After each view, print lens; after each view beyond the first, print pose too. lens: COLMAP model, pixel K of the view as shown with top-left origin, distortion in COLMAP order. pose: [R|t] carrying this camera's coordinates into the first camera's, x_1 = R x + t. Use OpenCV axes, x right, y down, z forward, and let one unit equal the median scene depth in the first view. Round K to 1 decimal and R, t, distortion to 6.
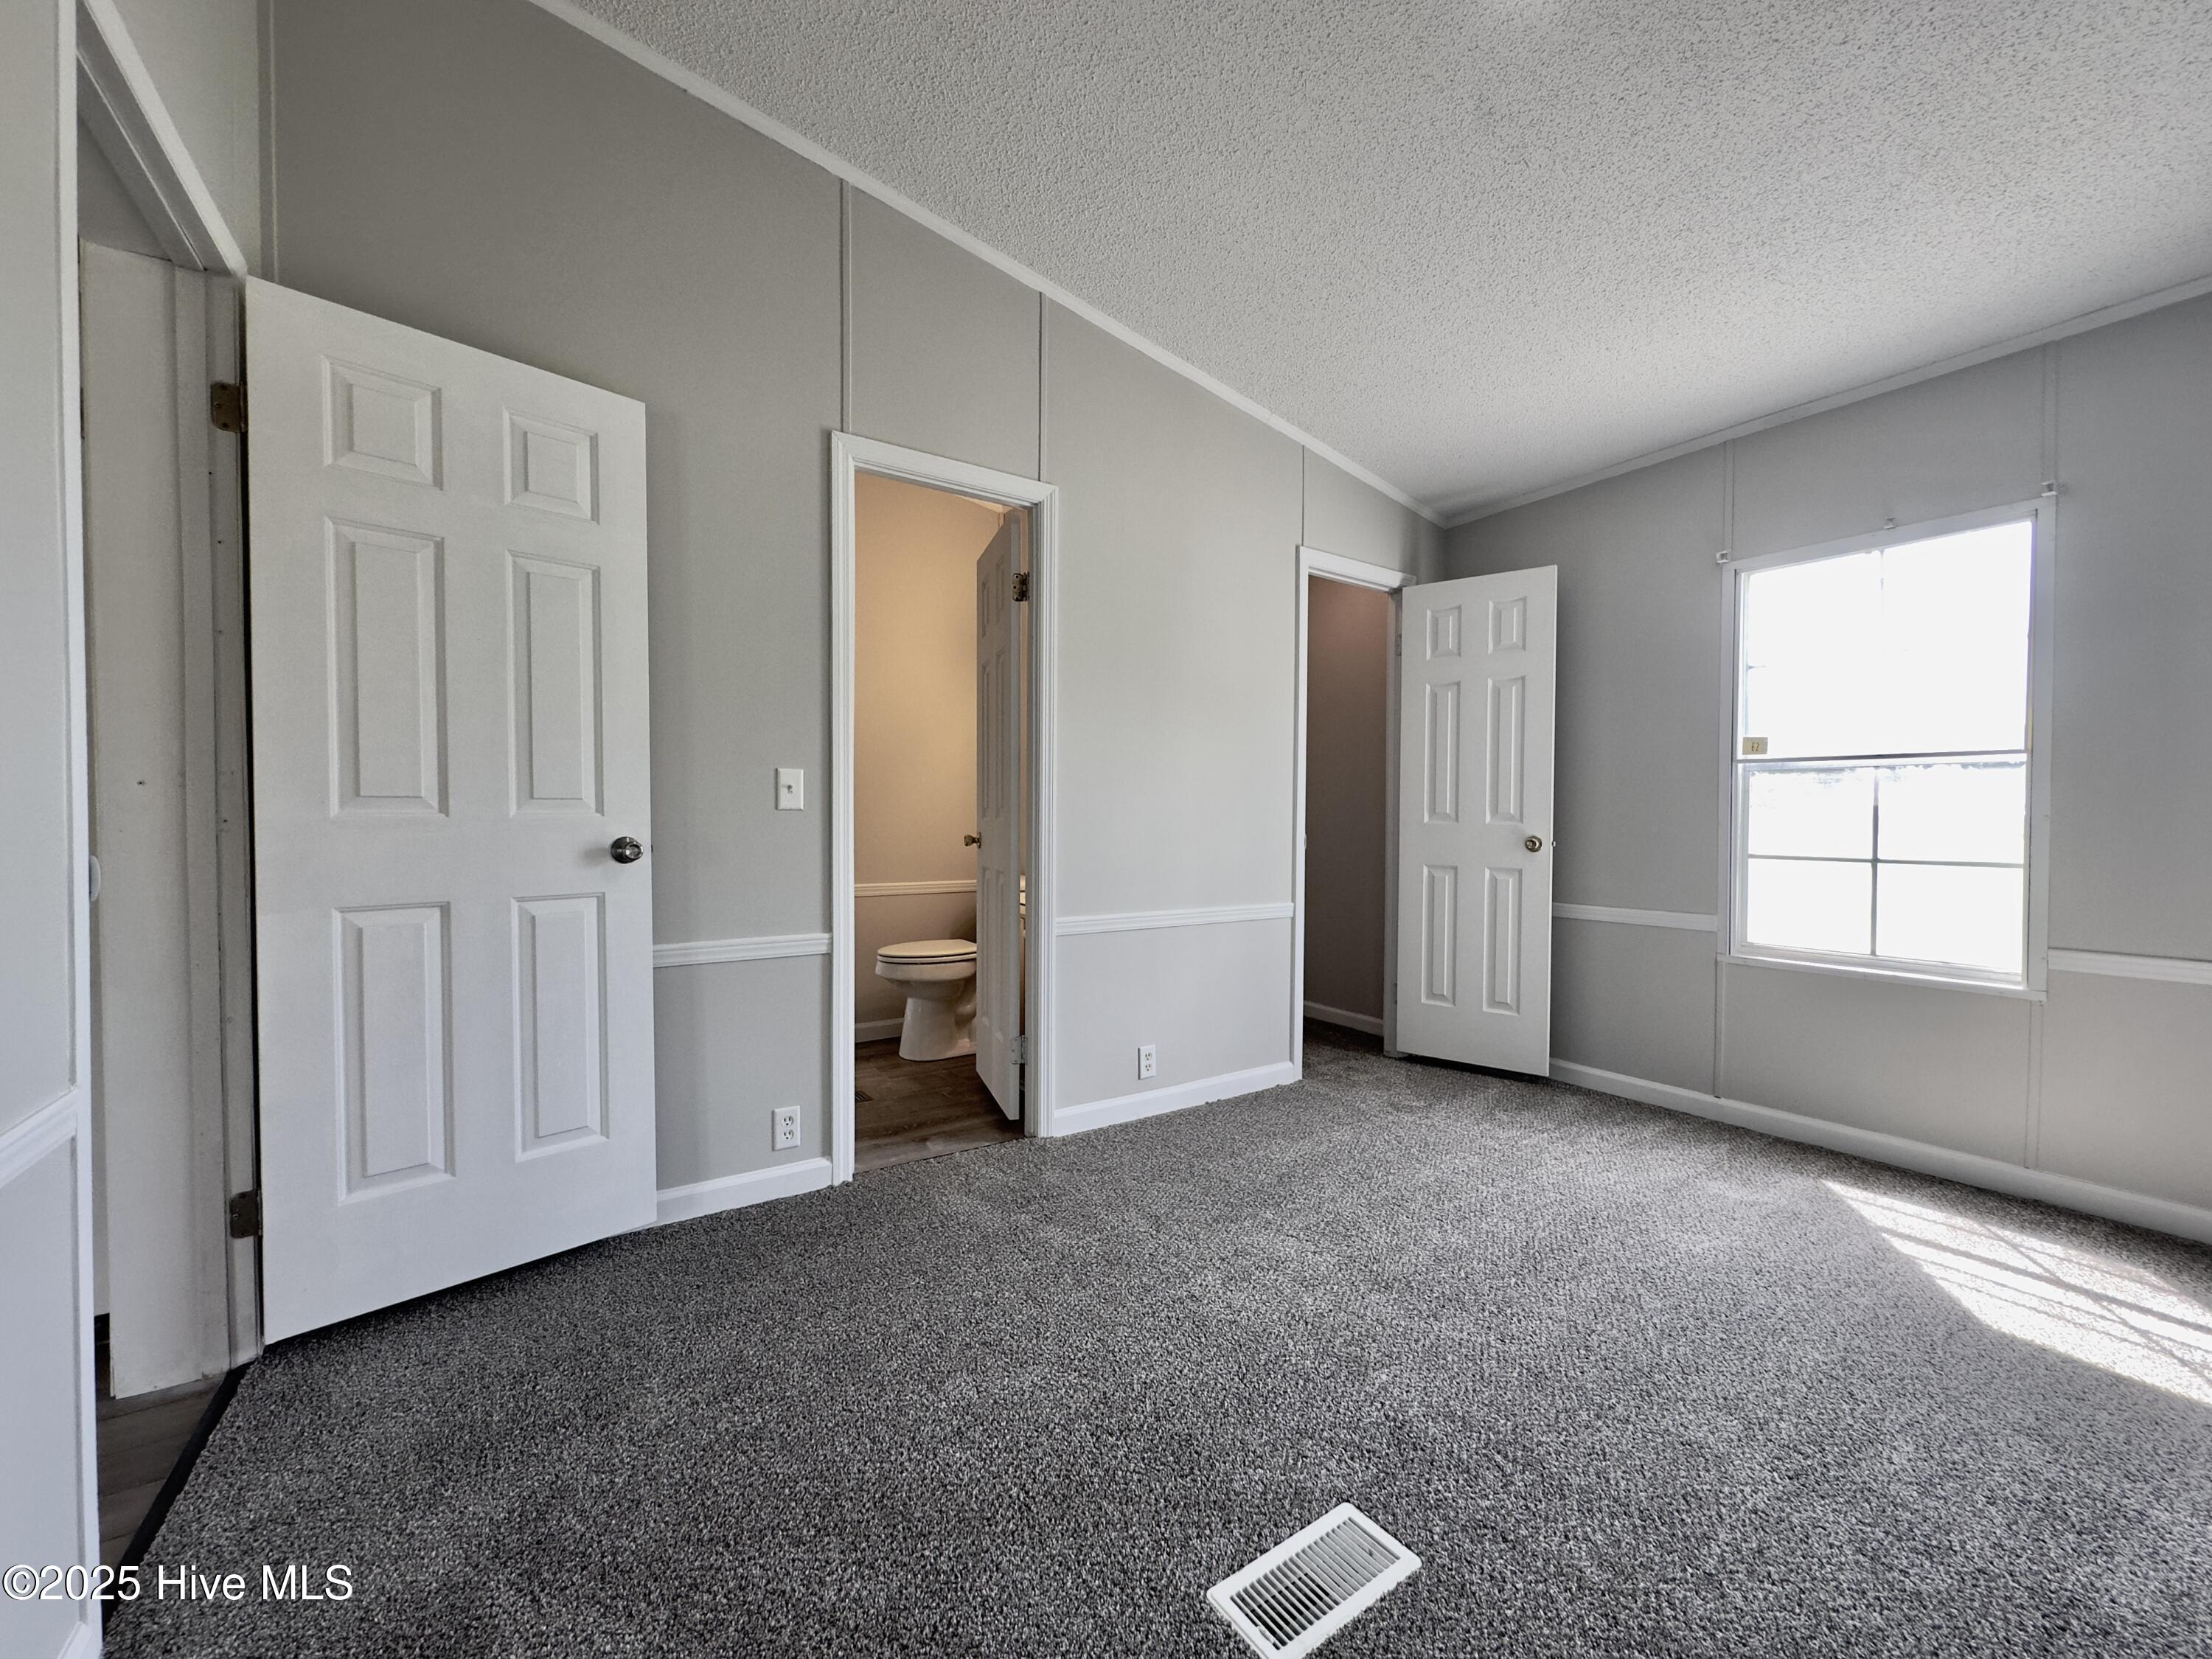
lens RADIAL K [[876.6, 0, 1102.0], [0, 876.6, 835.6], [0, 0, 1]] dist [-0.003200, 0.000039]
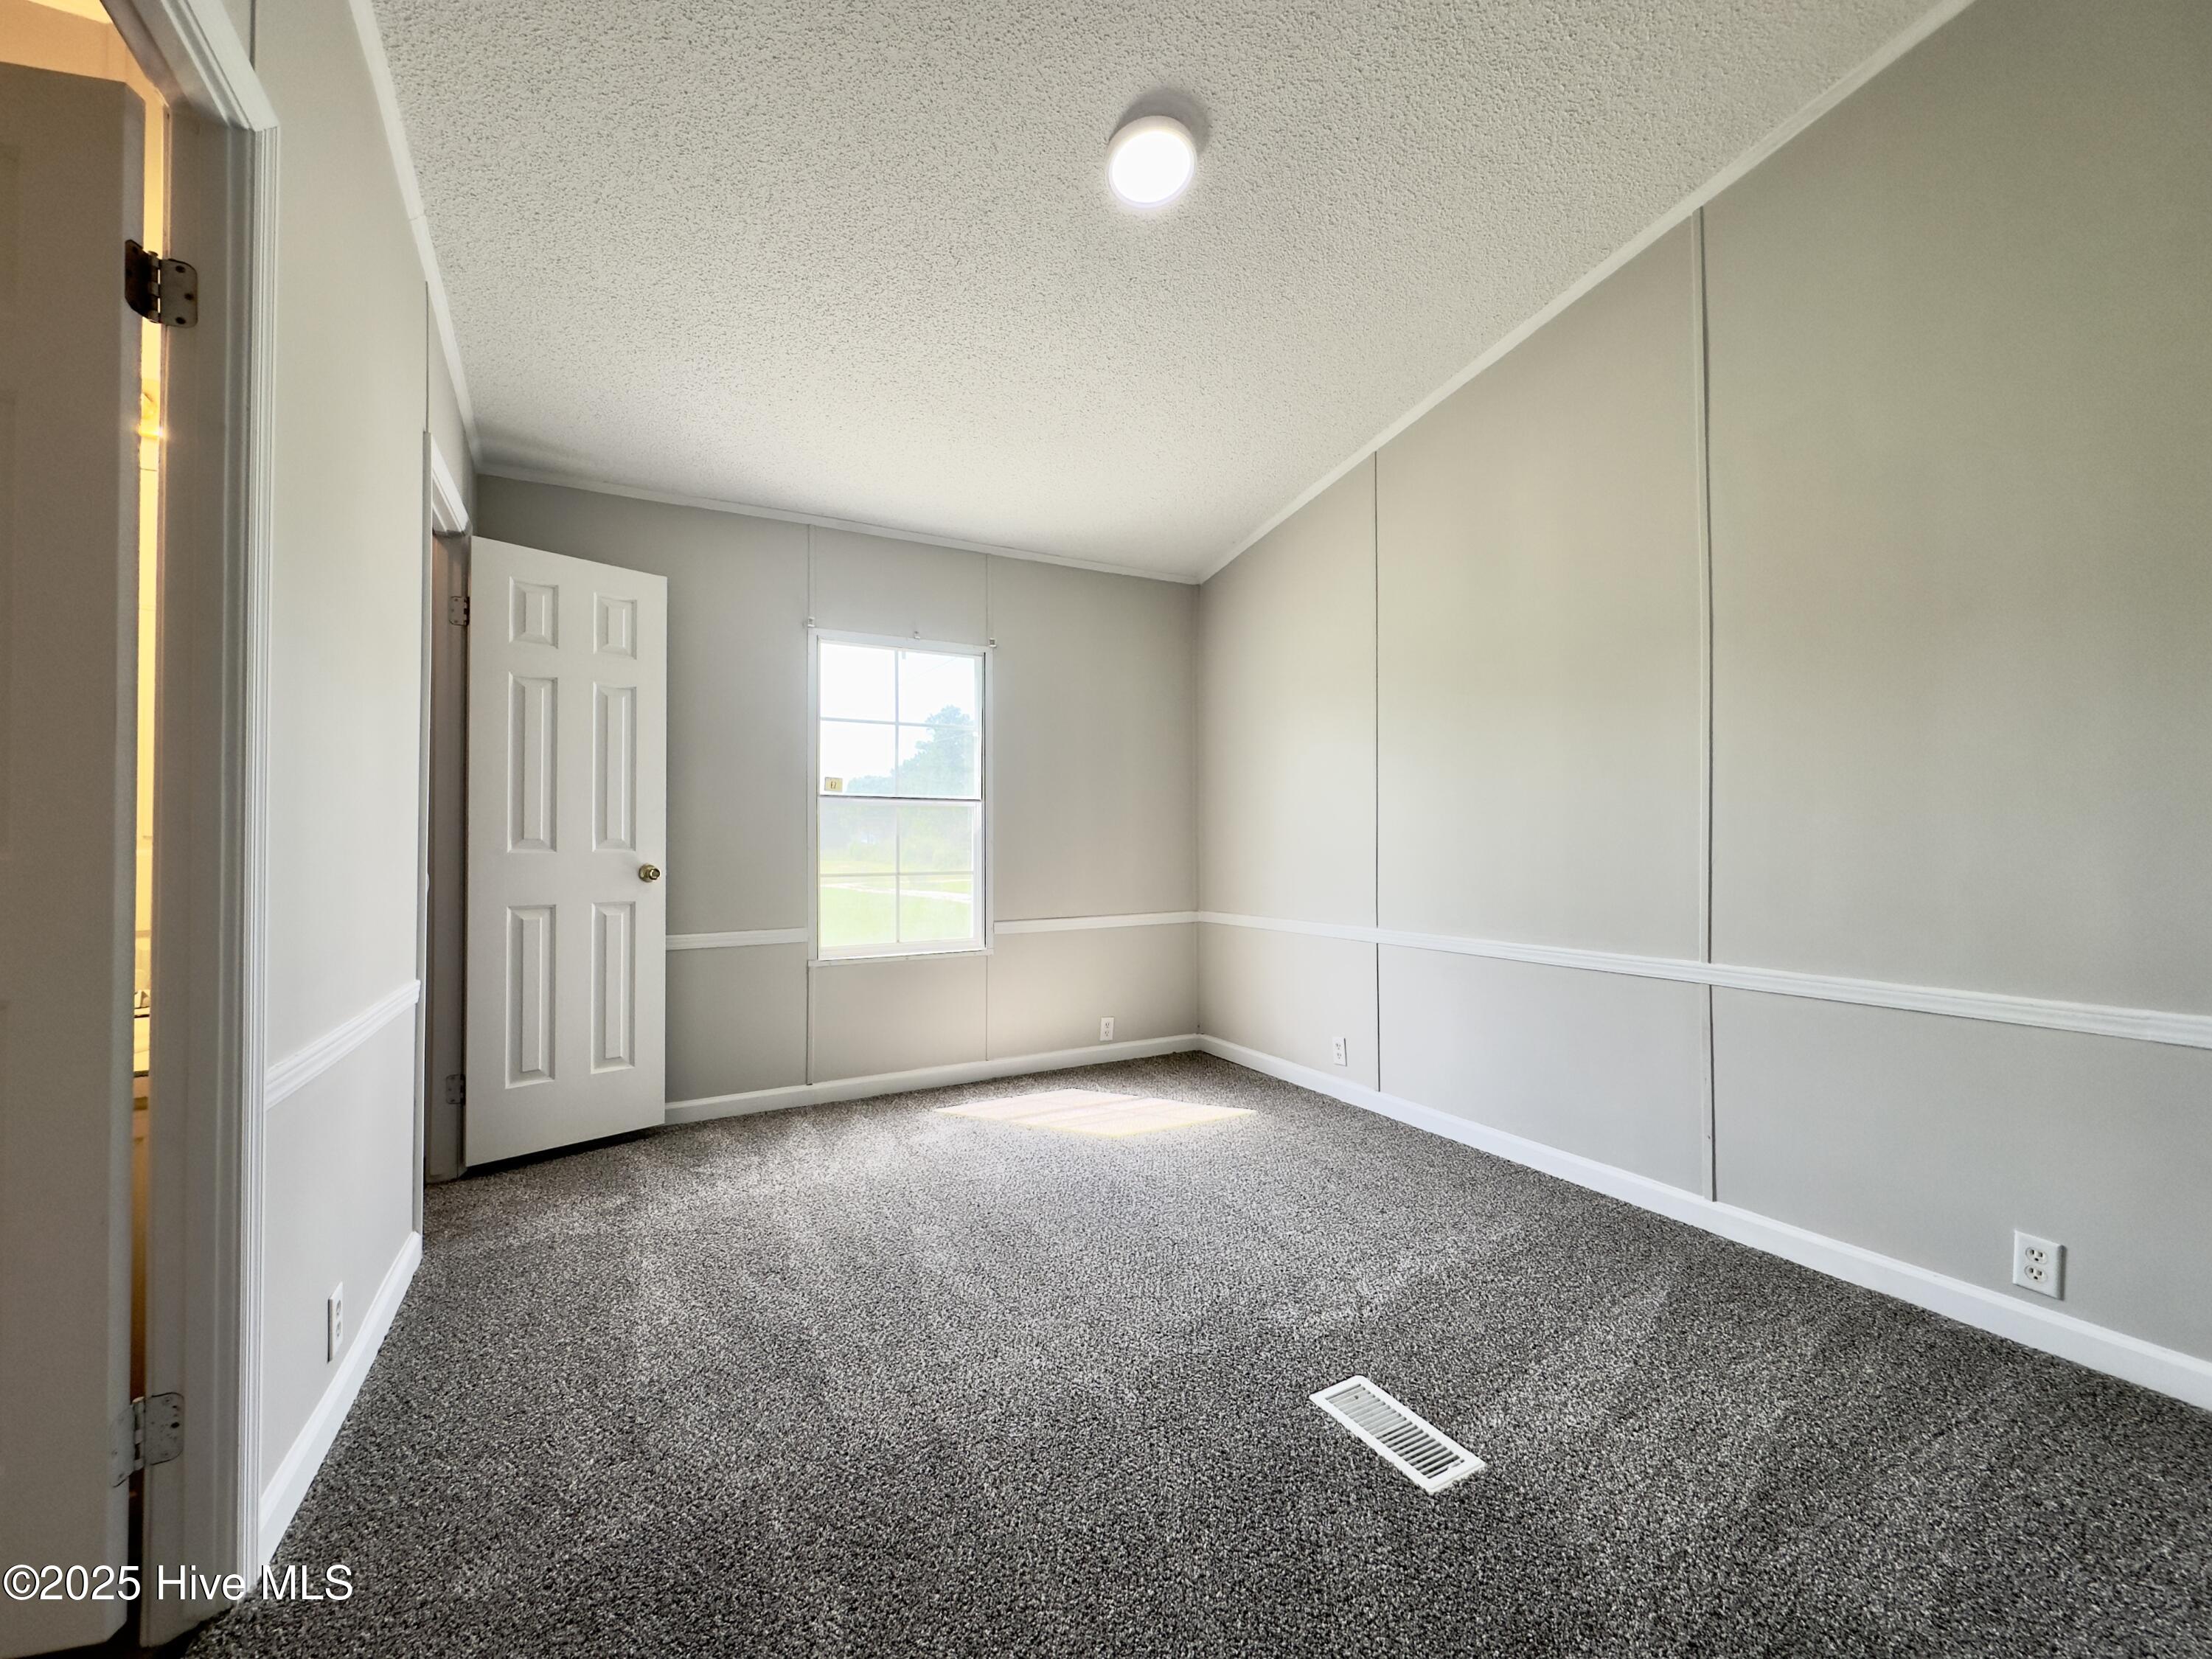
lens RADIAL K [[890.6, 0, 1097.7], [0, 890.6, 832.8], [0, 0, 1]] dist [-0.002299, -0.000028]
pose [[0.097561, 0.007578, 0.995201, -0.419783], [0.026748, 0.999590, -0.010234, -0.011346], [-0.994870, 0.027618, 0.097318, 0.482874]]
